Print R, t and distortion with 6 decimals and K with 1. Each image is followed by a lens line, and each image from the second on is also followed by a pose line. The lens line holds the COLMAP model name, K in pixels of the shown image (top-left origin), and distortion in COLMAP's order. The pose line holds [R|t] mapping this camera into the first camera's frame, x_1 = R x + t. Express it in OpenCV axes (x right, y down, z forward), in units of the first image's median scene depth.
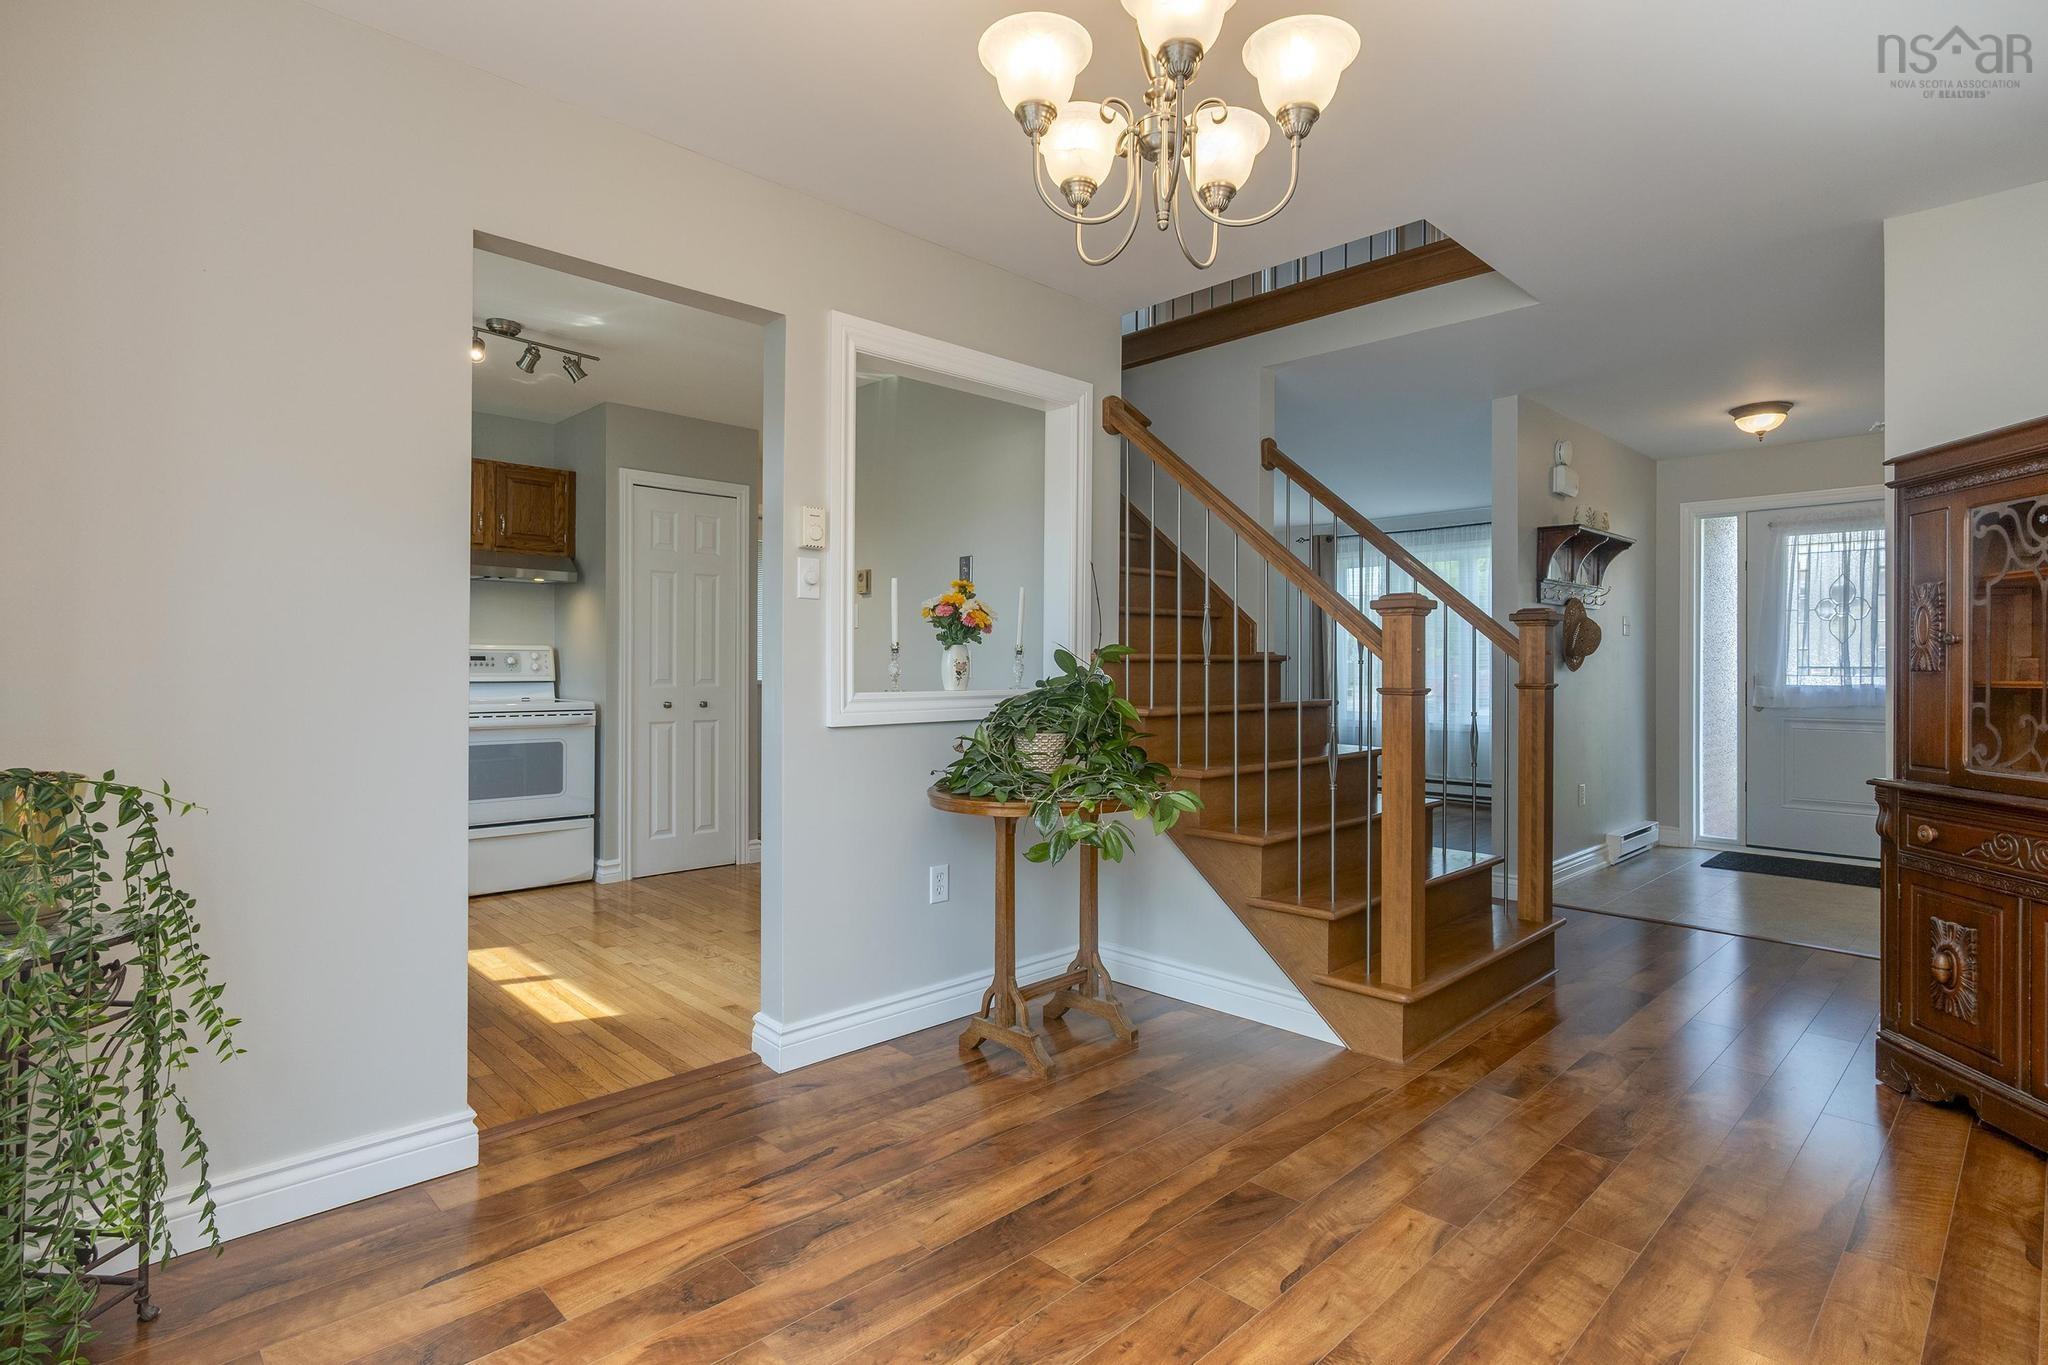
lens RADIAL K [[1018.8, 0, 1024.2], [0, 1018.8, 671.7], [0, 0, 1]] dist [-0.002151, -0.000575]
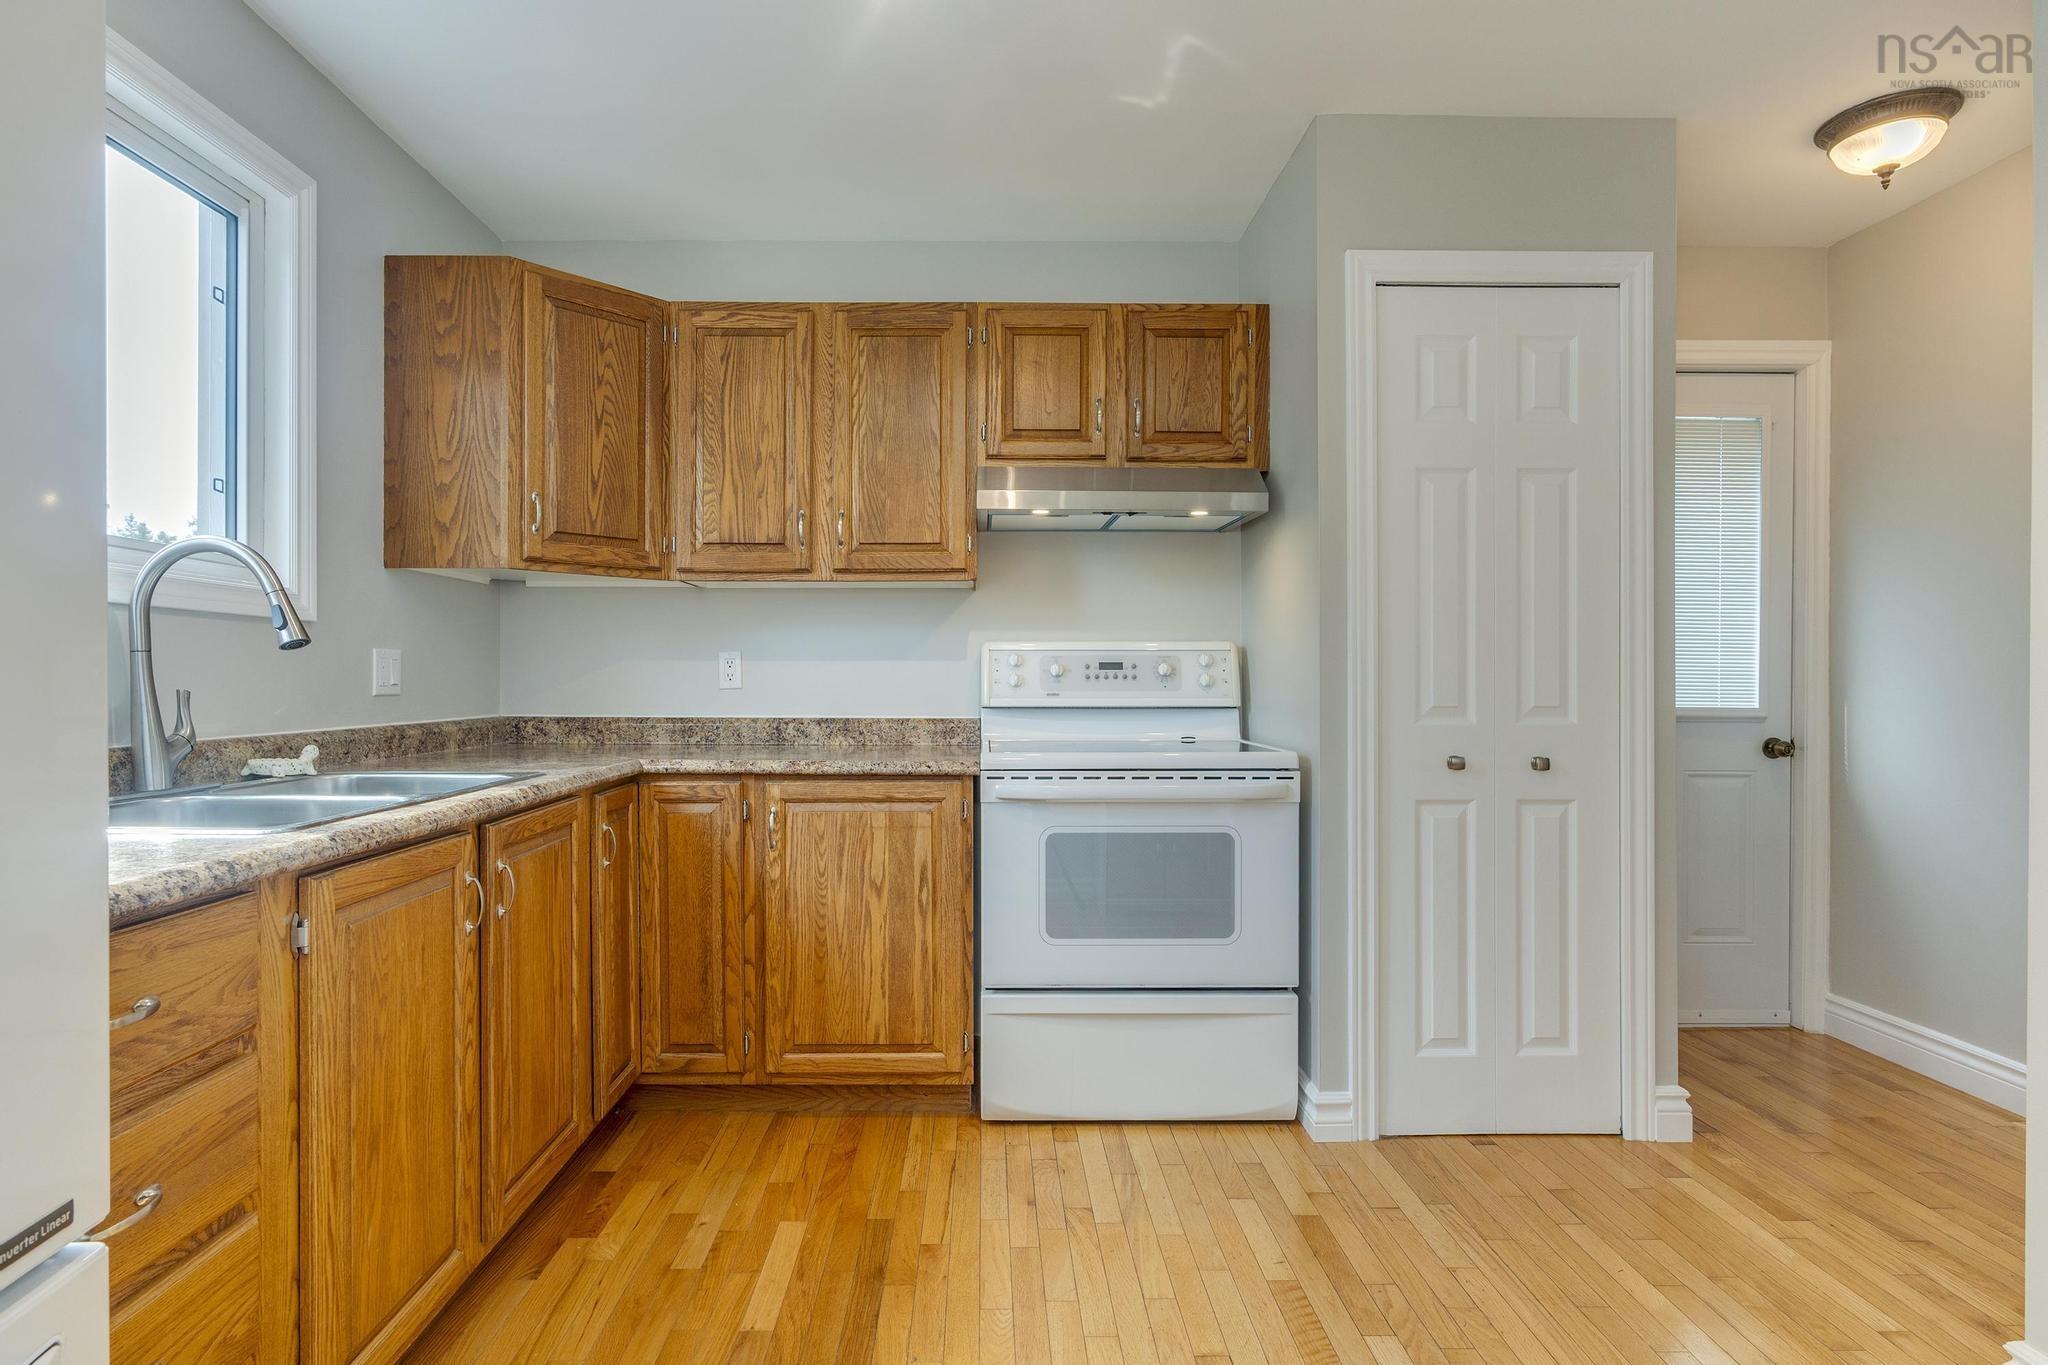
lens RADIAL K [[1027.4, 0, 985.4], [0, 1027.4, 683.3], [0, 0, 1]] dist [-0.002739, 0.000707]
pose [[0.723719, -0.004105, -0.690083, -0.343389], [0.001916, 0.999990, -0.003939, -0.002015], [0.690092, 0.001529, 0.723720, 0.967569]]
